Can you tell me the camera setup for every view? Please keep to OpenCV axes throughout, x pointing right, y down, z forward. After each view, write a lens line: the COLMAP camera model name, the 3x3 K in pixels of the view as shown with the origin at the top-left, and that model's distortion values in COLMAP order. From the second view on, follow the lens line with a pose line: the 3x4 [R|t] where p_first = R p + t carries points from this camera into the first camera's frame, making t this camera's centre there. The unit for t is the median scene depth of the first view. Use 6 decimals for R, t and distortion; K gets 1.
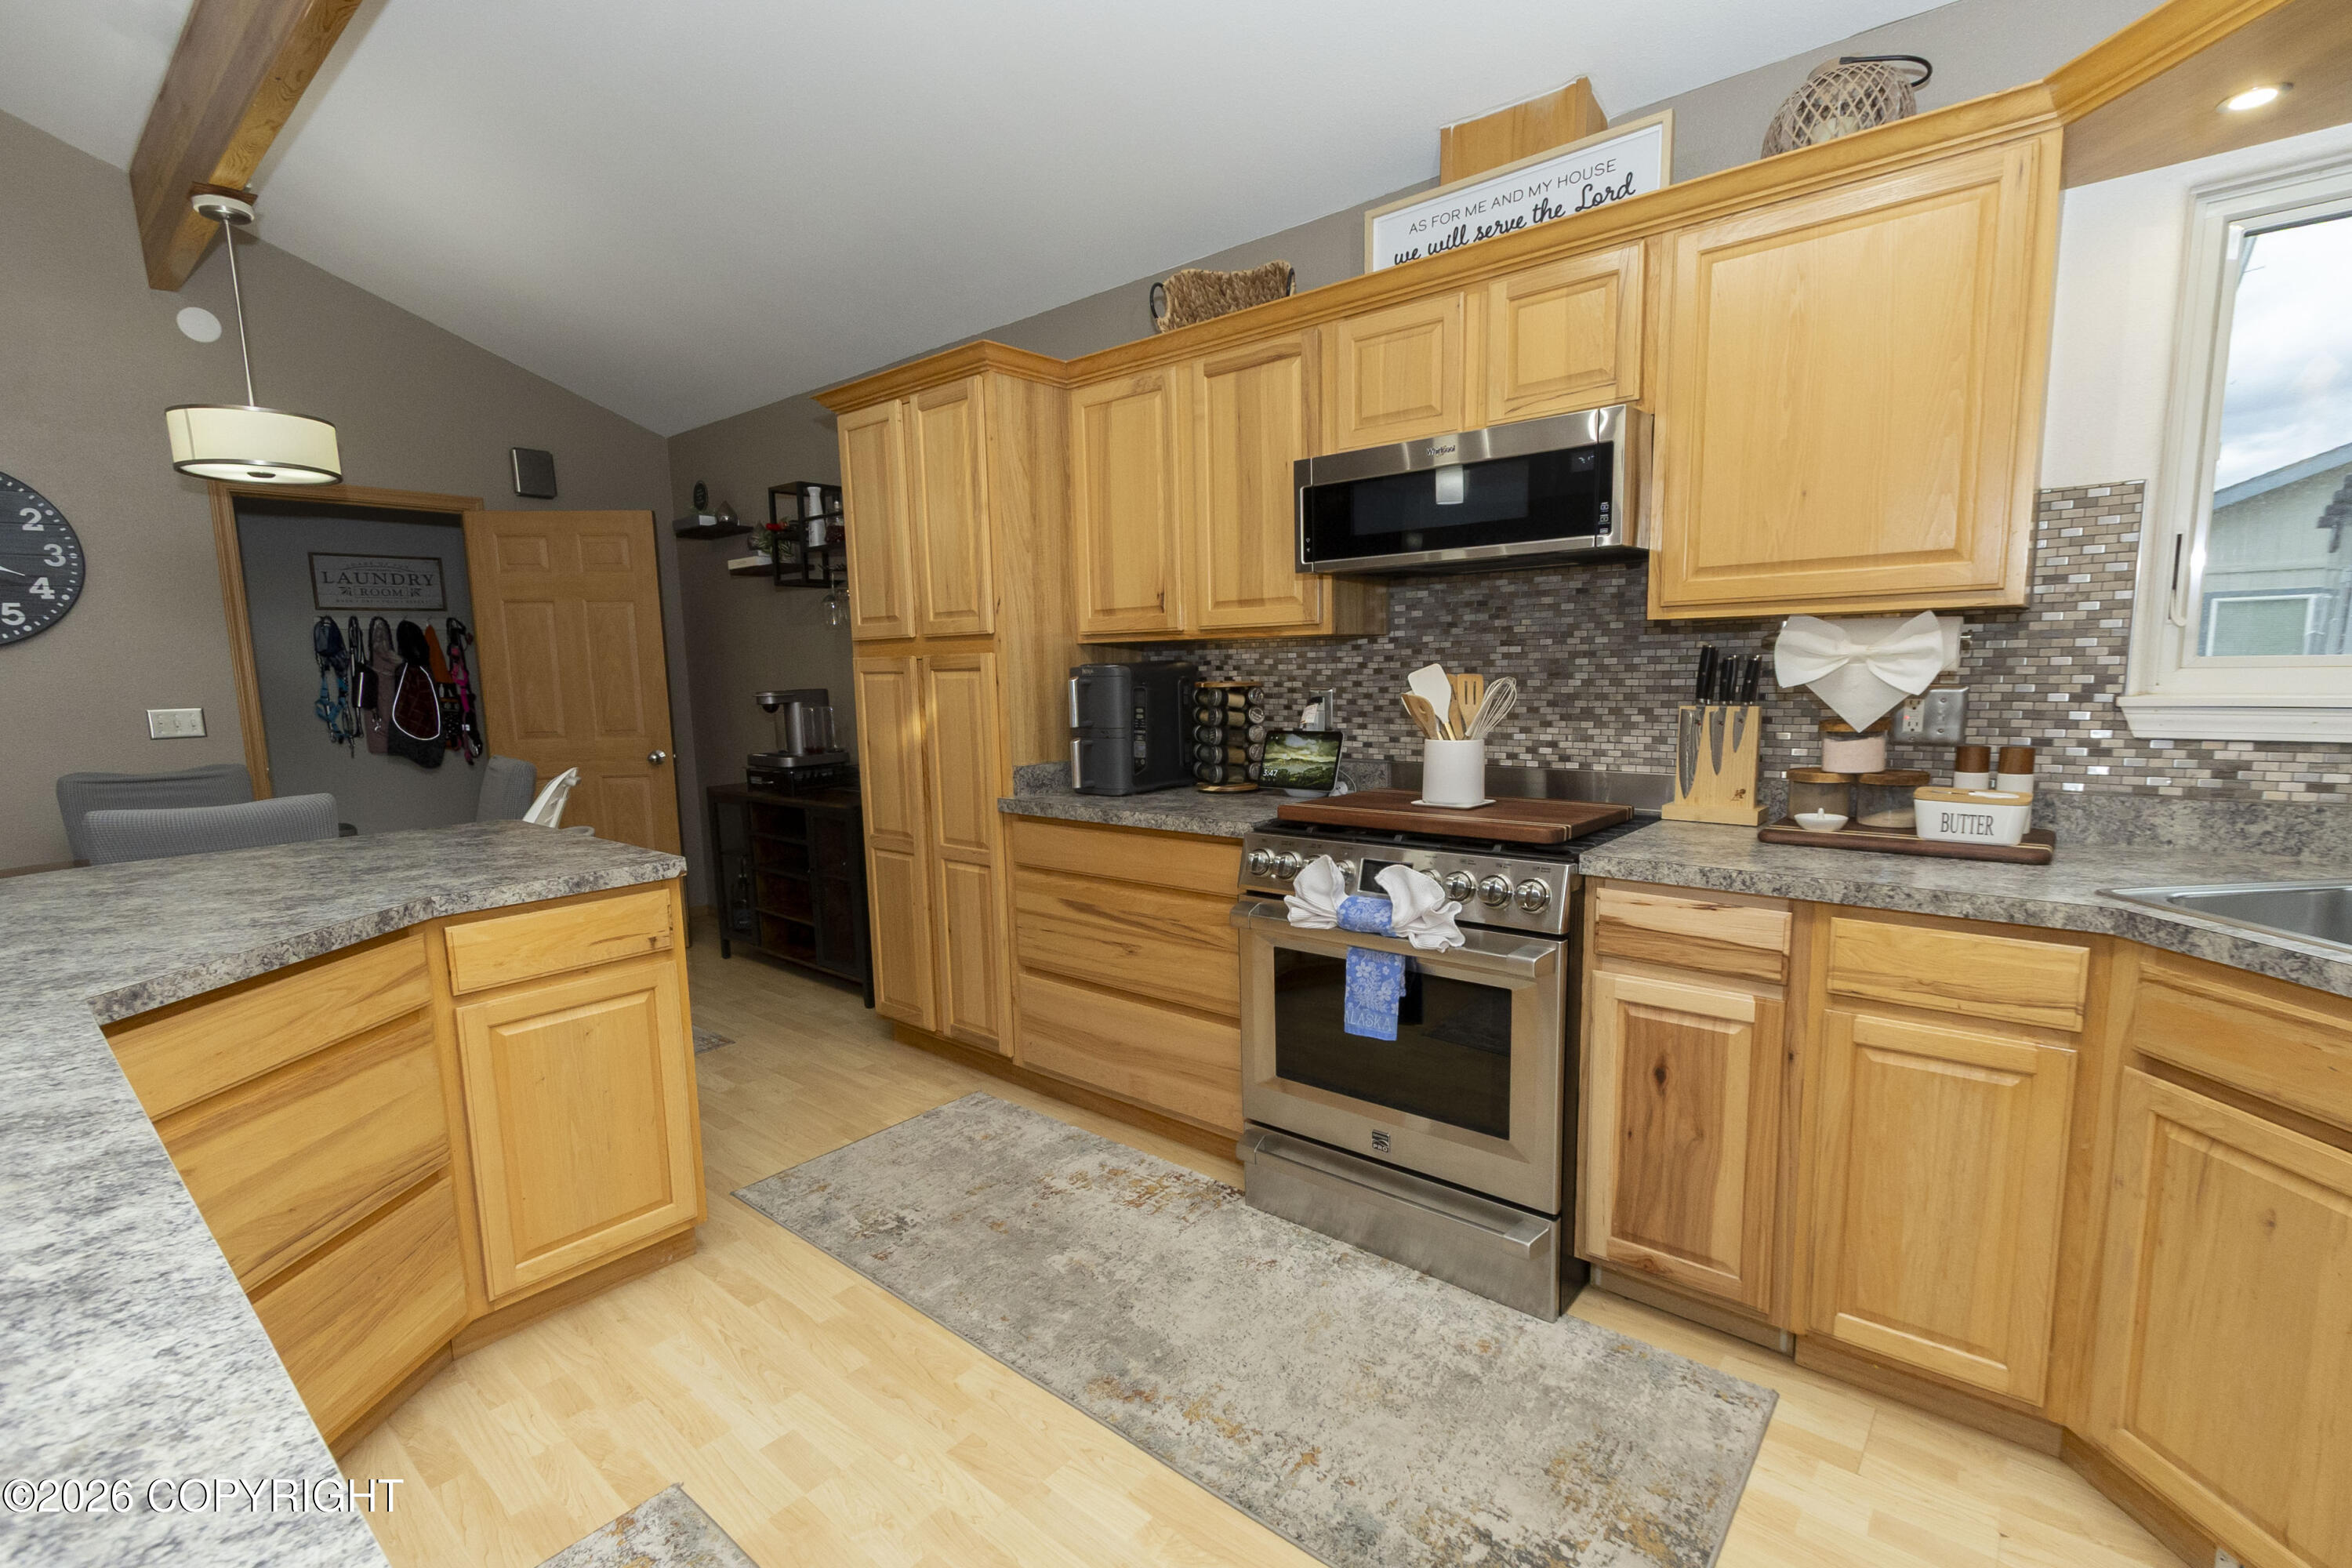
lens RADIAL K [[1063.2, 0, 1178.6], [0, 1063.2, 806.9], [0, 0, 1]] dist [0.004956, 0.000160]
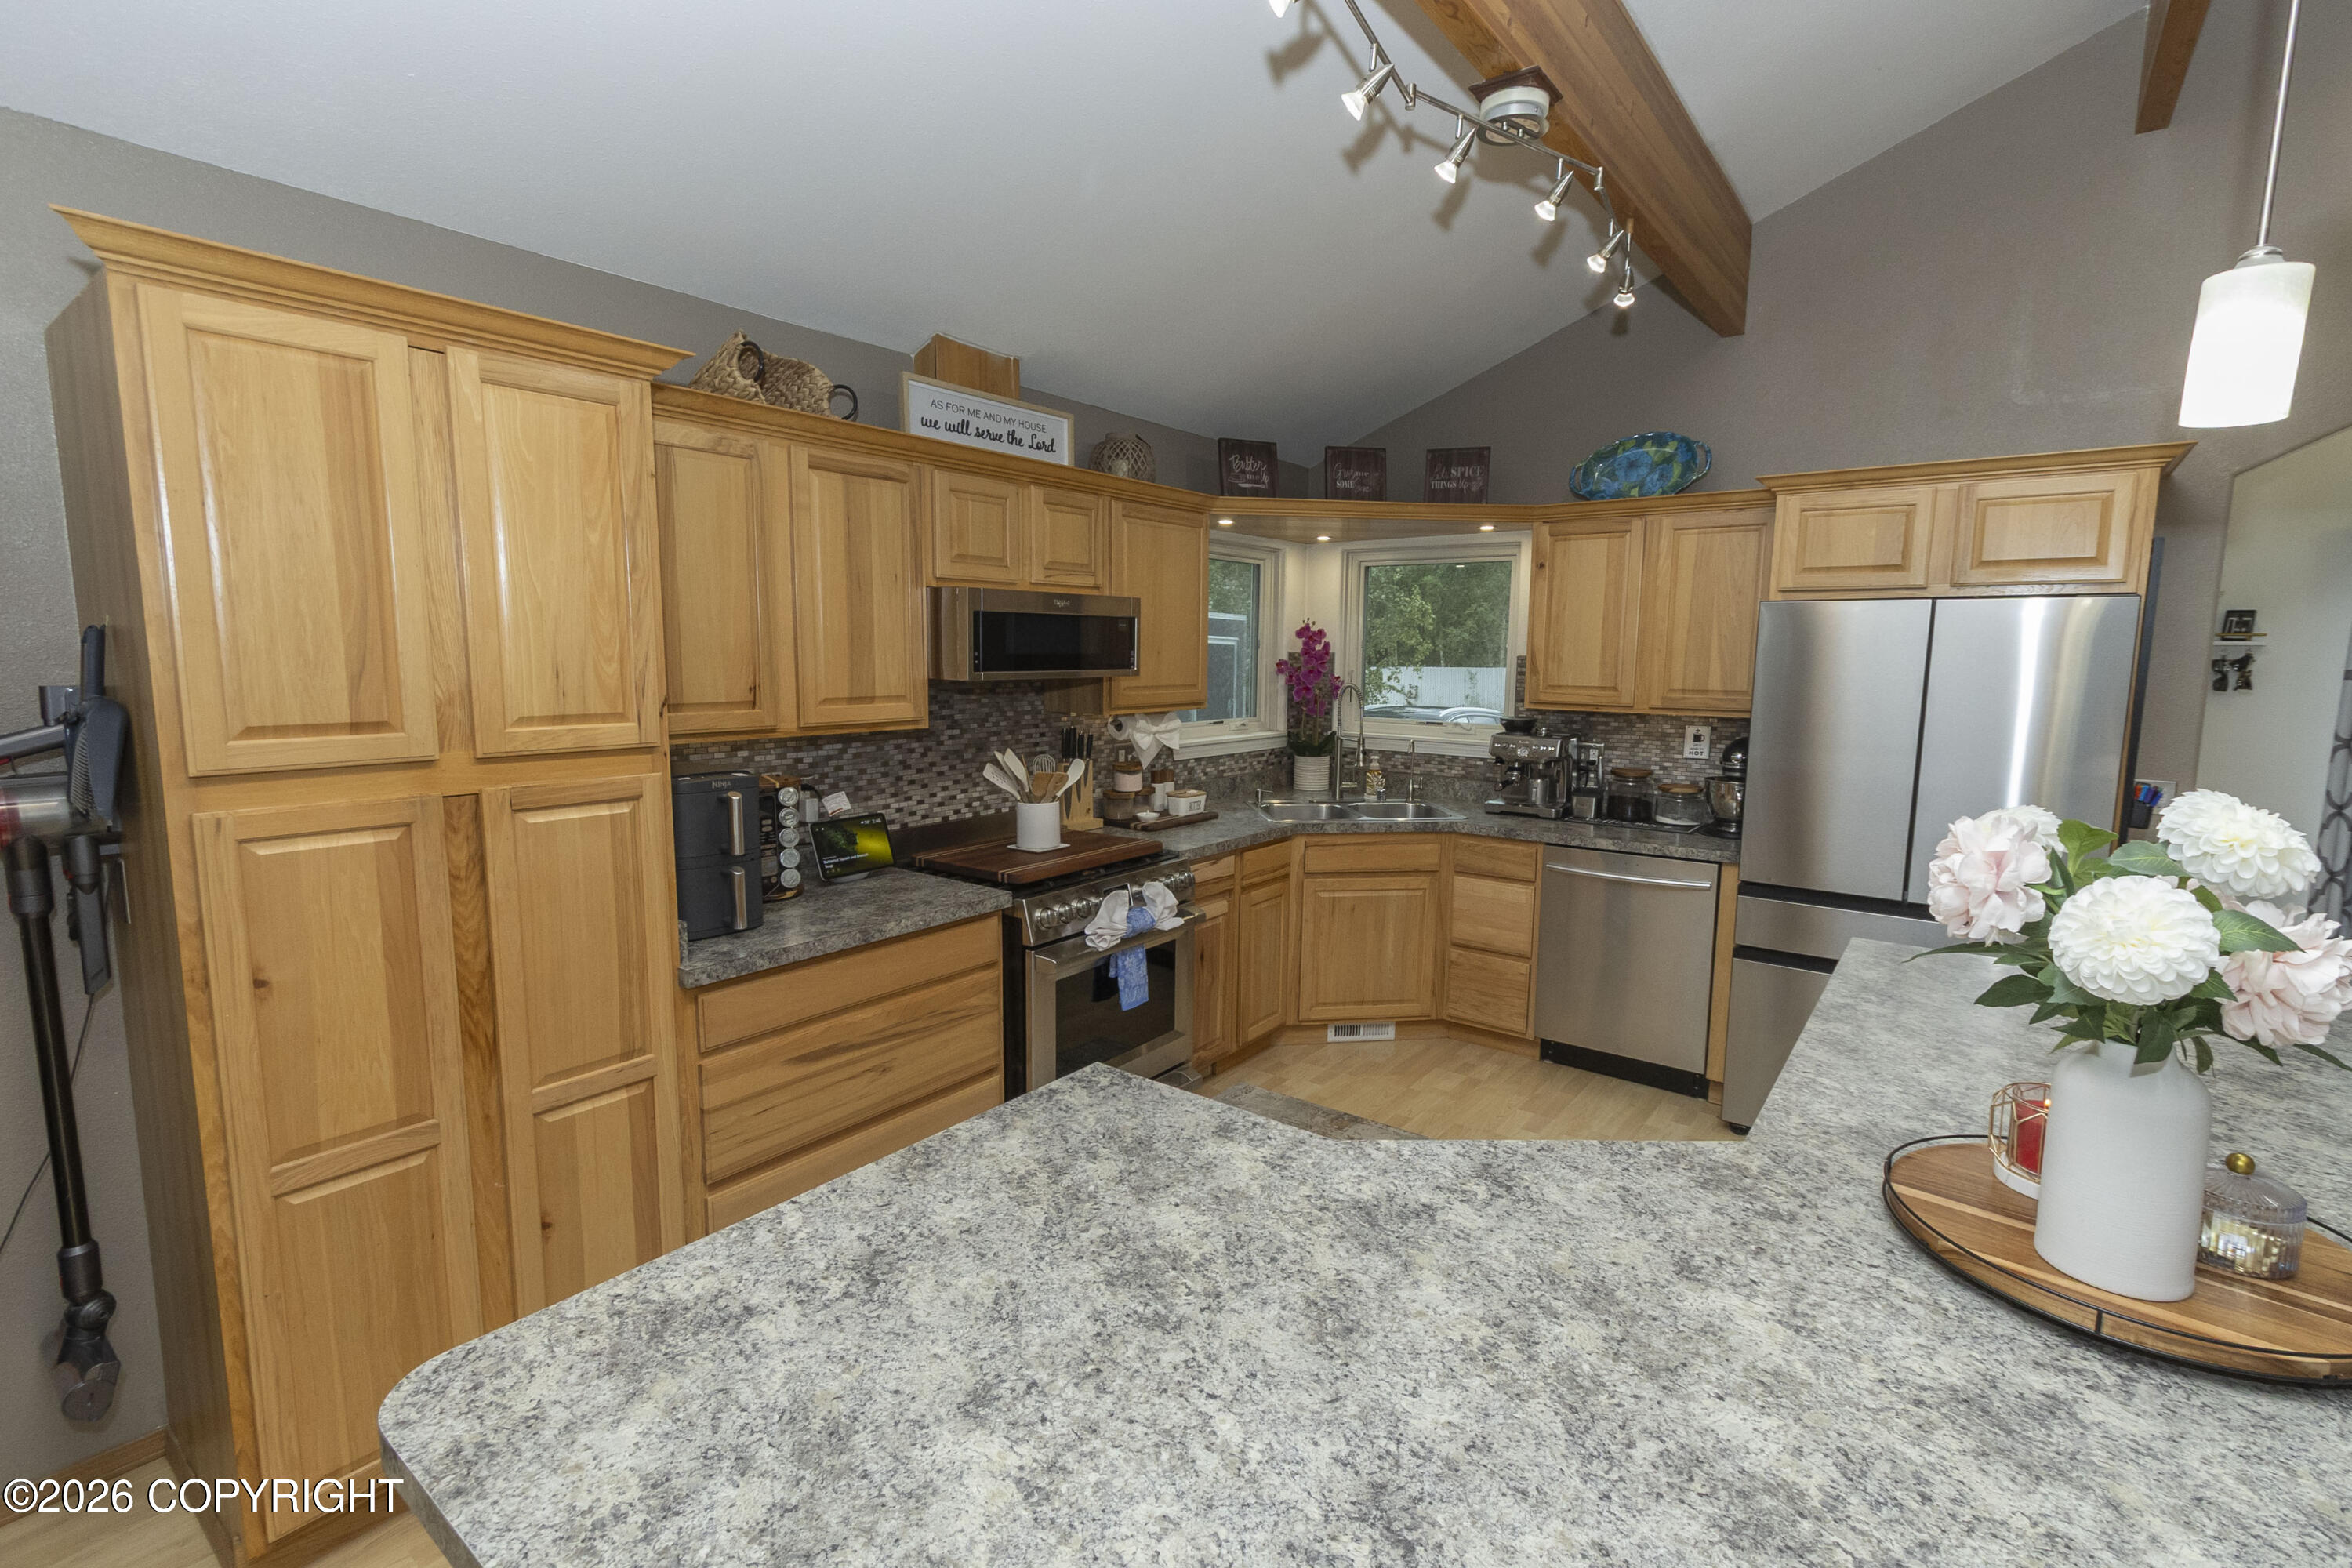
lens RADIAL K [[1063.2, 0, 1179.1], [0, 1063.2, 776.1], [0, 0, 1]] dist [0.004956, 0.000160]
pose [[-0.047798, -0.098181, 0.994020, -1.007448], [0.126985, 0.986486, 0.103543, -0.192831], [-0.990752, 0.131175, -0.034685, 0.765290]]
